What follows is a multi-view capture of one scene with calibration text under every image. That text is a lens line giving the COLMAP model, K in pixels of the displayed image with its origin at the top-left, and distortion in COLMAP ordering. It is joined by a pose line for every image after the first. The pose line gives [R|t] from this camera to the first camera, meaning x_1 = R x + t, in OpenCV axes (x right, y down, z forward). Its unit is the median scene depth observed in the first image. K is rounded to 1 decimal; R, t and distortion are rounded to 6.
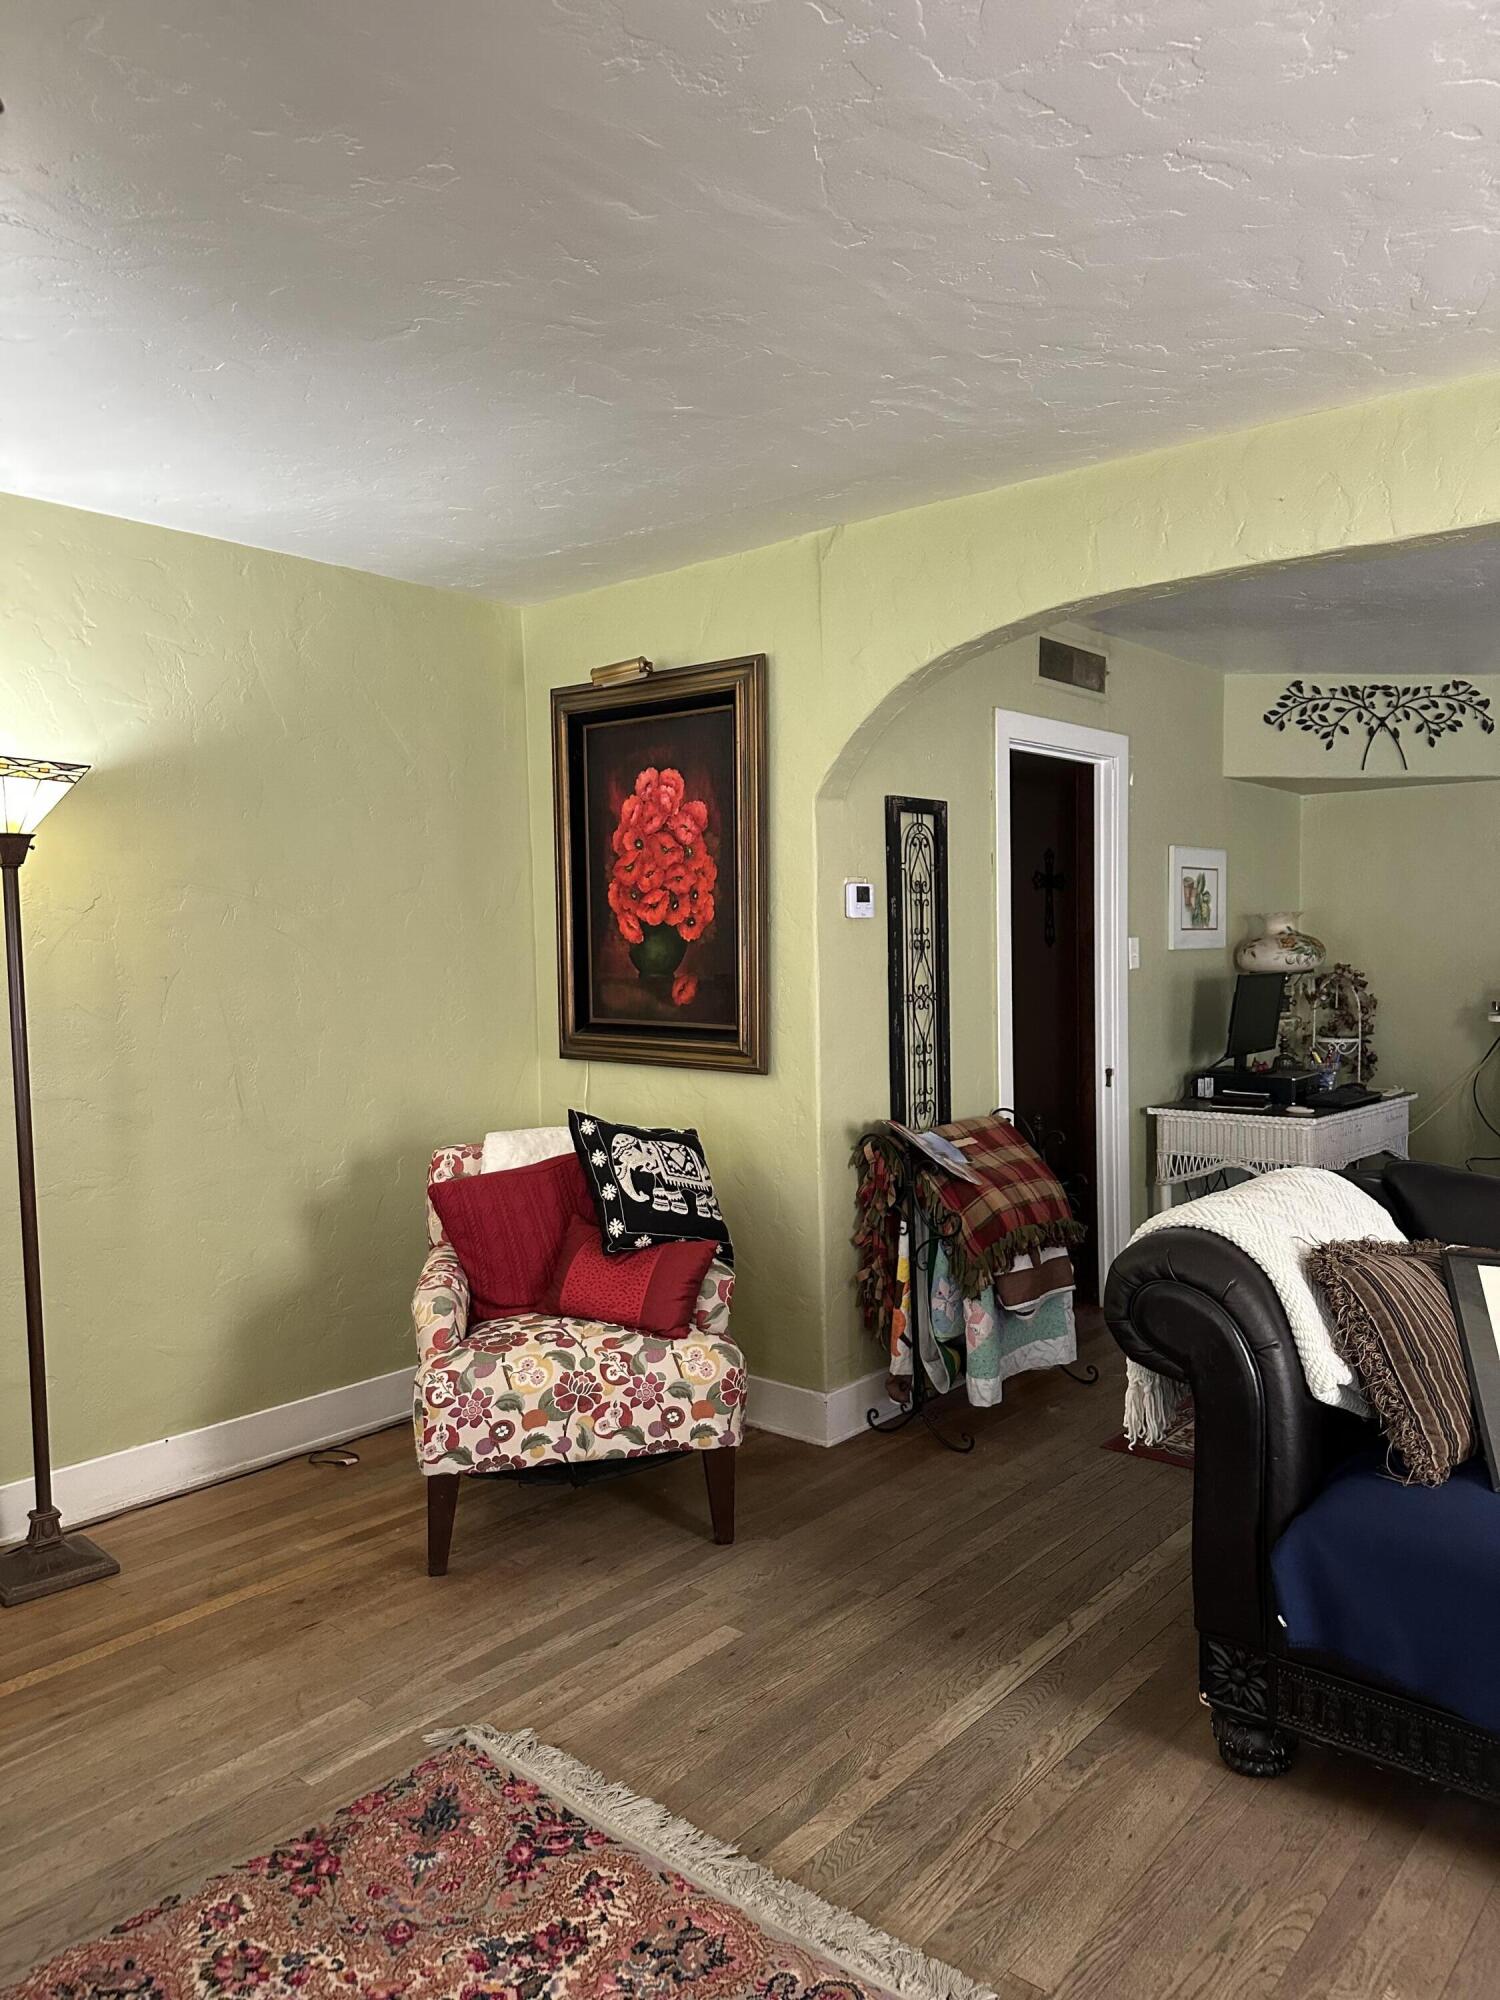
lens RADIAL K [[1395.0, 0, 718.9], [0, 1395.0, 1005.4], [0, 0, 1]] dist [0.056140, -0.073652]
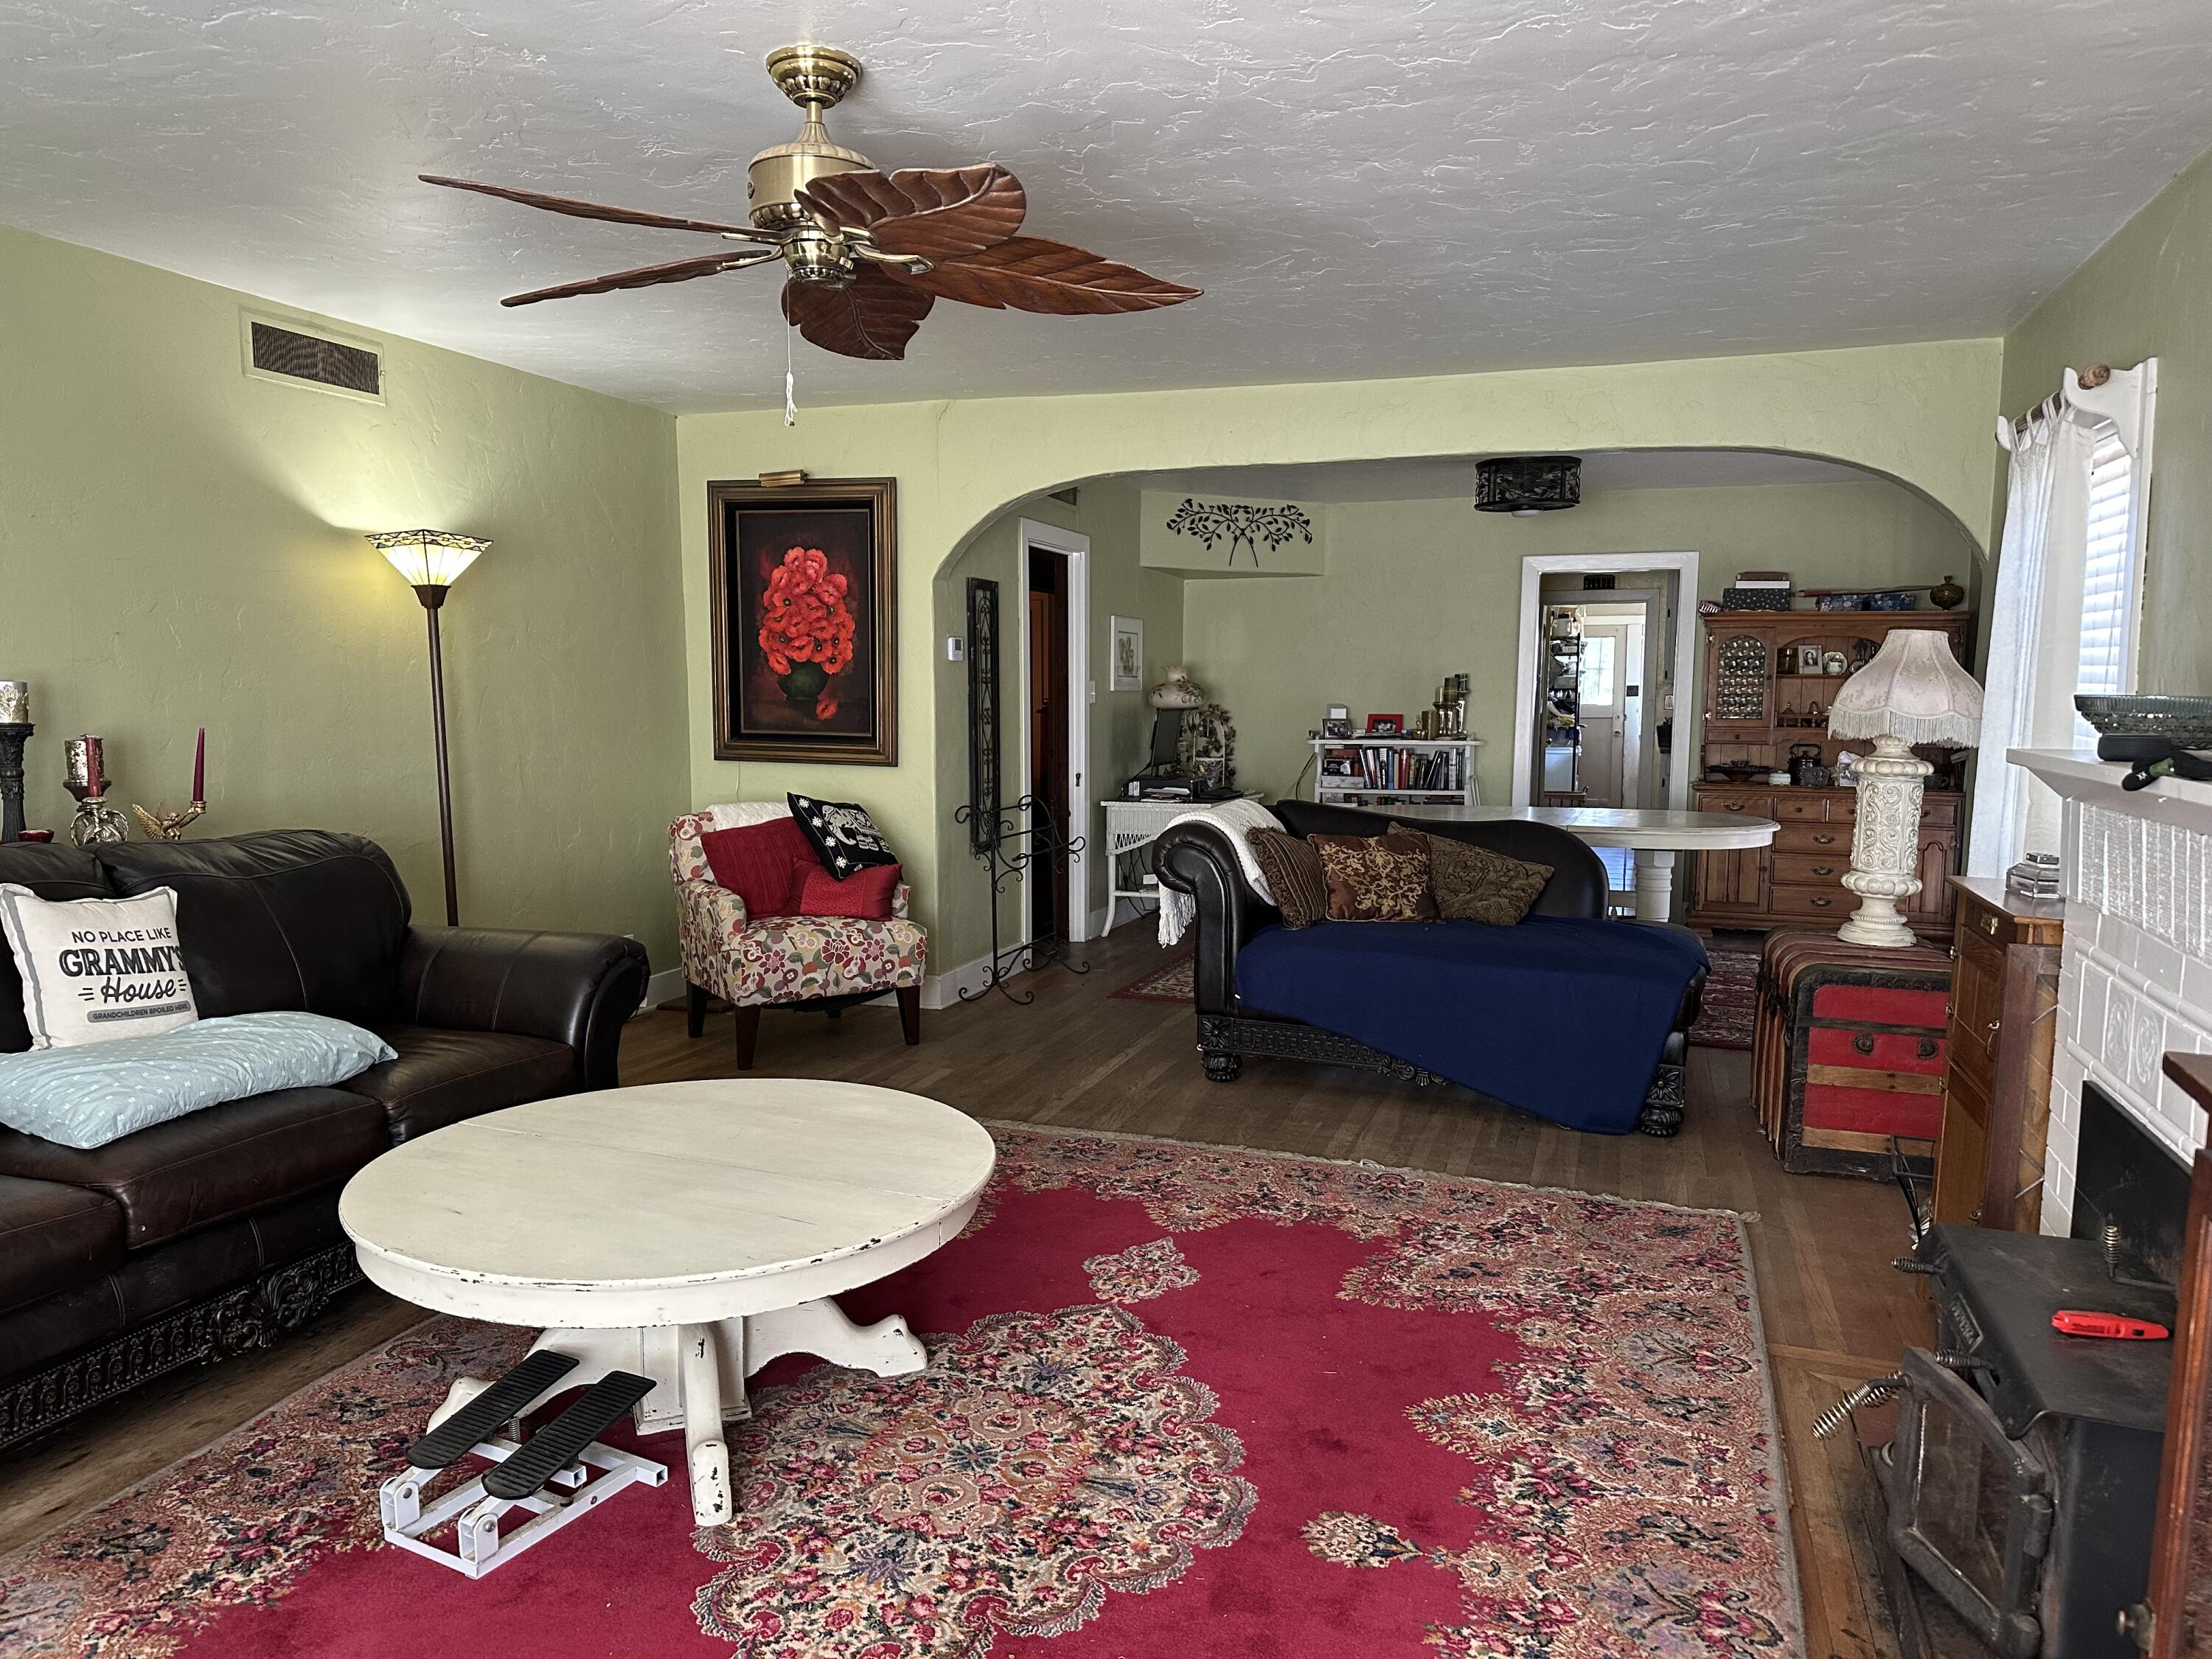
lens RADIAL K [[1542.9, 0, 1065.7], [0, 1542.9, 859.4], [0, 0, 1]] dist [0.056140, -0.073652]
pose [[0.931571, -0.020601, 0.362974, -0.428217], [-0.001708, 0.998134, 0.061036, 0.052867], [-0.363554, -0.057479, 0.929798, -0.642488]]
